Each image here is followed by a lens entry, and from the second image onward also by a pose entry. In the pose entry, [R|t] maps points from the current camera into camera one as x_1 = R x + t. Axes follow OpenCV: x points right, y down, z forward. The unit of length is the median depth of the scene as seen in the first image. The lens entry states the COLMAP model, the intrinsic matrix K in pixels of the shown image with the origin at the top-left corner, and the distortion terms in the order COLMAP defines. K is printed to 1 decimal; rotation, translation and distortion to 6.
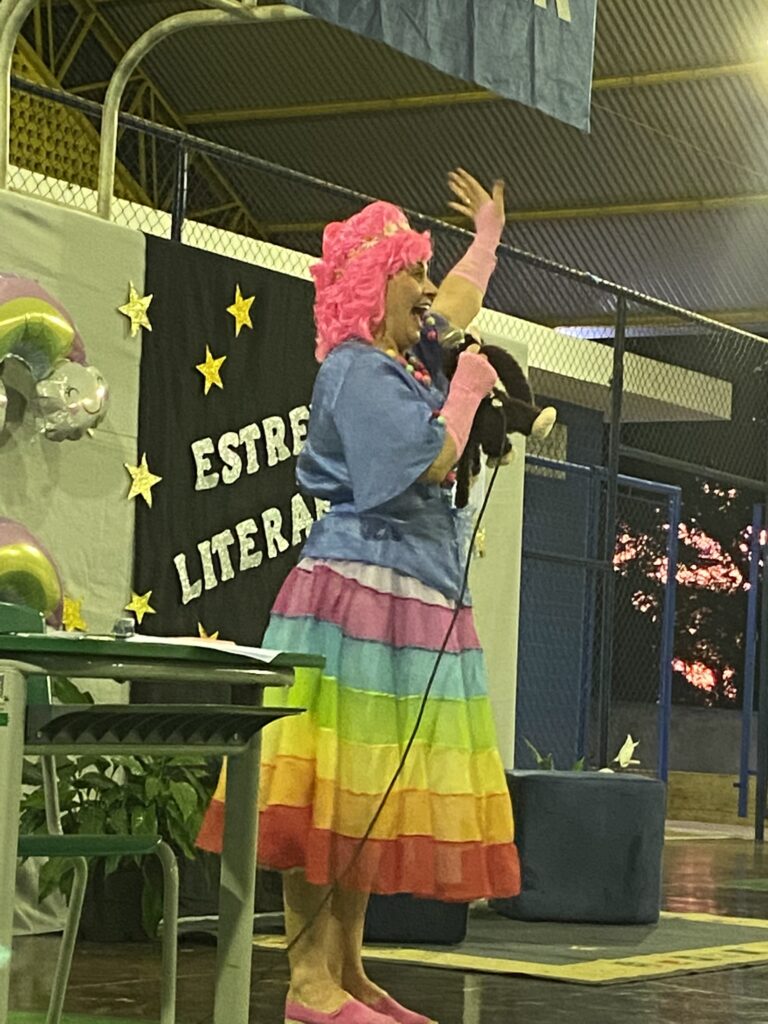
lens RADIAL K [[2728.3, 0, 383.8], [0, 2728.3, 512.9], [0, 0, 1]] dist [0.136815, 0.000000]
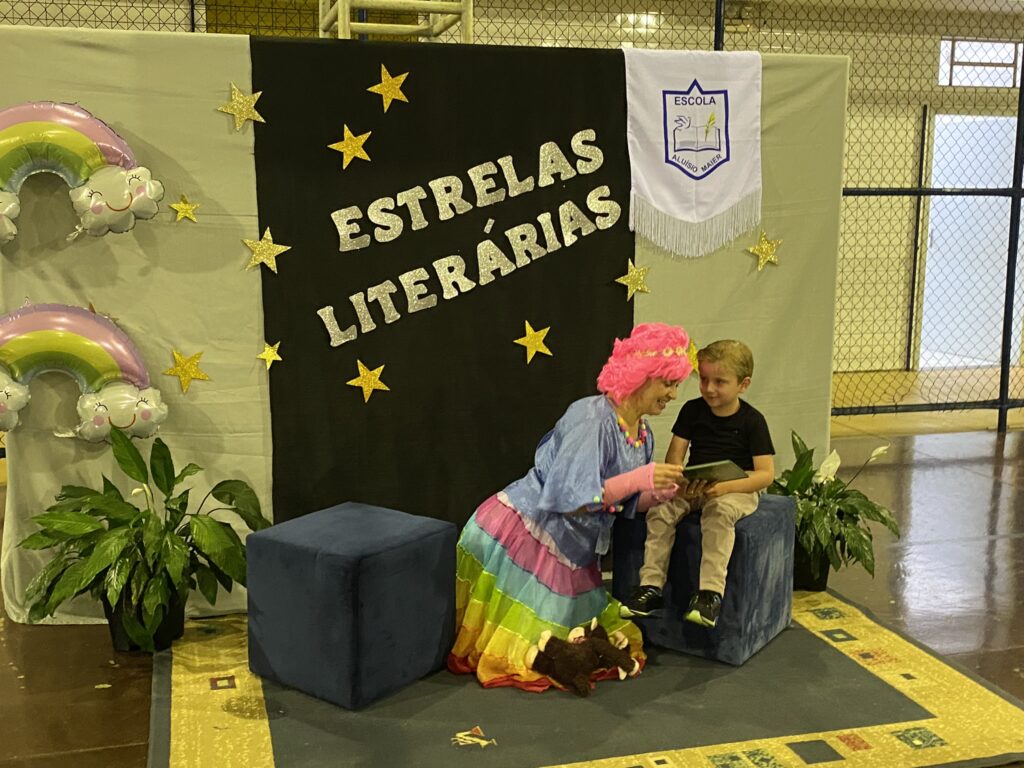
lens RADIAL K [[1156.7, 0, 511.2], [0, 1156.7, 385.4], [0, 0, 1]] dist [0.051442, 0.000000]
pose [[0.721211, 0.063010, -0.689844, 0.335082], [0.082747, 0.980888, 0.176103, -0.033691], [0.687755, -0.184090, 0.702213, 0.674717]]
